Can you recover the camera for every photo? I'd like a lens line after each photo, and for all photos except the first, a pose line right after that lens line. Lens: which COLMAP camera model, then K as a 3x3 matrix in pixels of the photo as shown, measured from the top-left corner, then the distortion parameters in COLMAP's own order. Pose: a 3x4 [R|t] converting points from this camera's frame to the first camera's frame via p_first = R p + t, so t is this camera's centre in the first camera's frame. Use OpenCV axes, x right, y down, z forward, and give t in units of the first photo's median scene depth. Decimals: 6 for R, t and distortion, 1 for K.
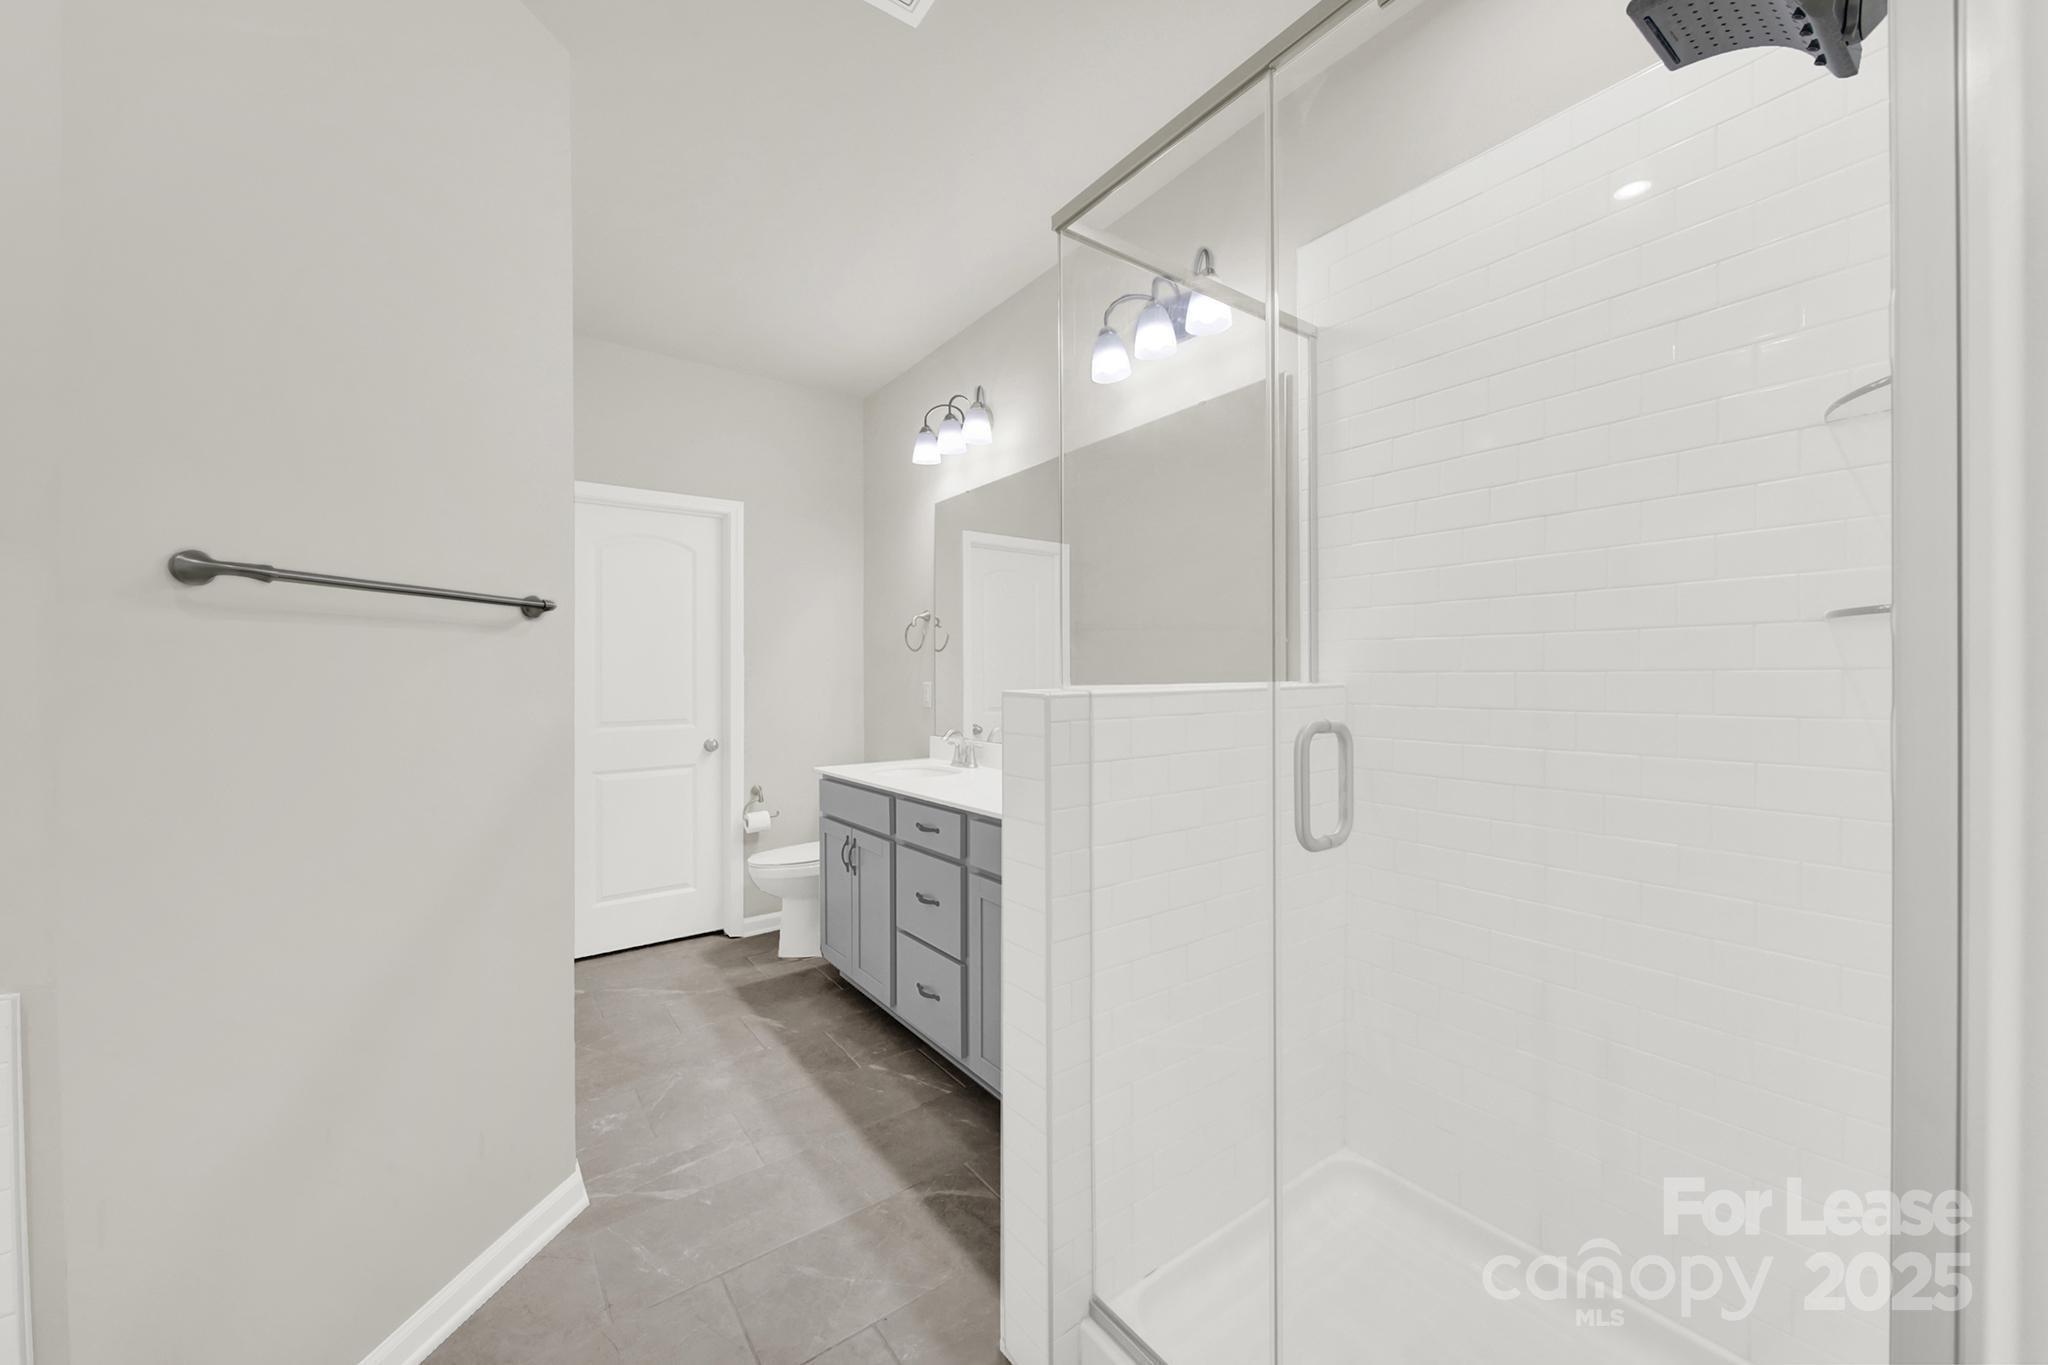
lens RADIAL K [[755.3, 0, 1023.4], [0, 755.3, 693.2], [0, 0, 1]] dist [-0.000651, -0.000918]
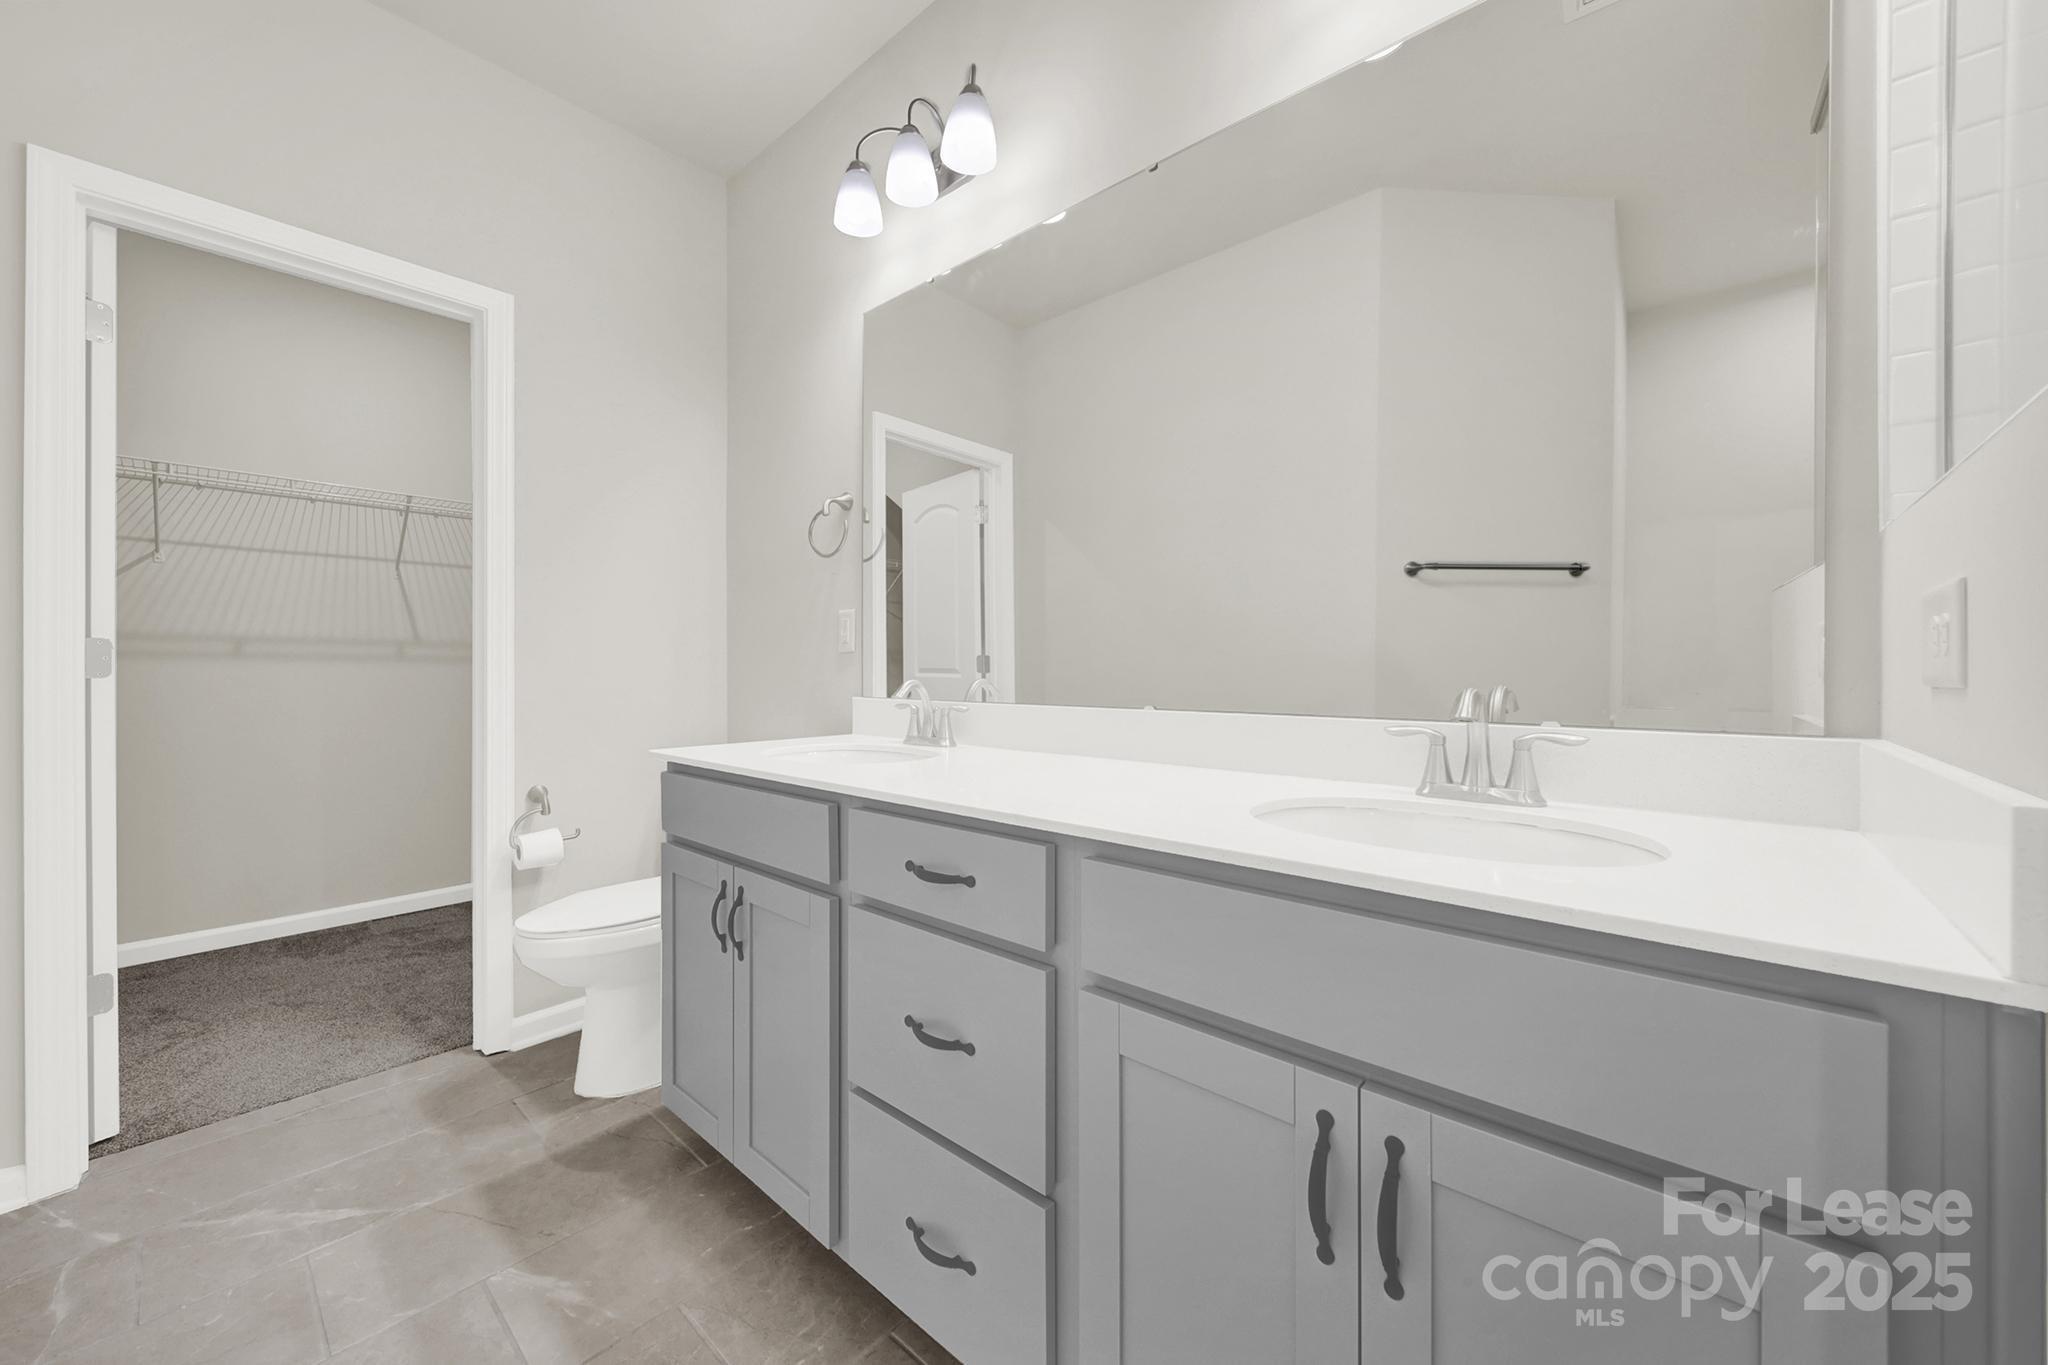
lens RADIAL K [[755.3, 0, 1020.5], [0, 755.3, 681.4], [0, 0, 1]] dist [-0.000651, -0.000918]
pose [[0.978836, 0.002218, 0.204635, -0.133063], [-0.001684, 0.999995, -0.002780, 0.052047], [-0.204640, 0.002377, 0.978834, 0.433025]]
